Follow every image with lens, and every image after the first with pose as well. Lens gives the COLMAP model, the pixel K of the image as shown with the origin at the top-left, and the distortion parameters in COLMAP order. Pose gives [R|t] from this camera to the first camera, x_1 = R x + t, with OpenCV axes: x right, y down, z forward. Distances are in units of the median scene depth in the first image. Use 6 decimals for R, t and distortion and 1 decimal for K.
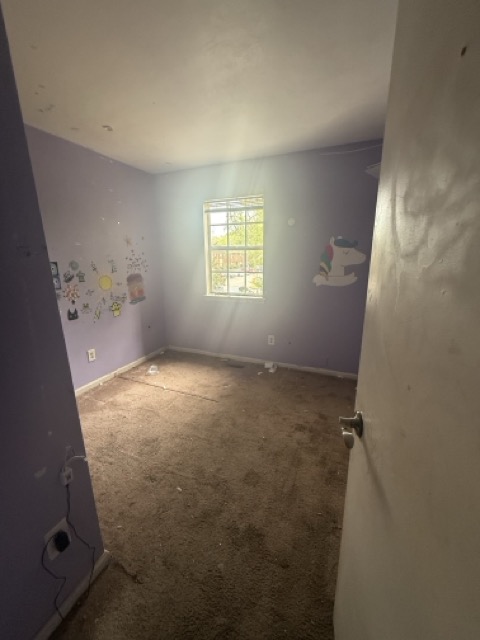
lens RADIAL K [[256.2, 0, 240.0], [0, 256.2, 320.0], [0, 0, 1]] dist [0.001994, 0.000130]
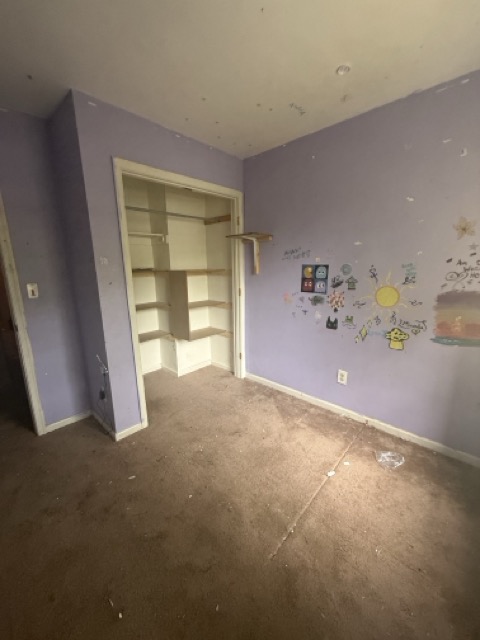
lens RADIAL K [[256.2, 0, 240.0], [0, 256.2, 320.0], [0, 0, 1]] dist [0.001994, 0.000130]
pose [[-0.338657, 0.211540, -0.916822, 0.262240], [-0.218470, 0.930091, 0.295300, -0.212114], [0.915195, 0.300303, -0.268767, 0.878950]]
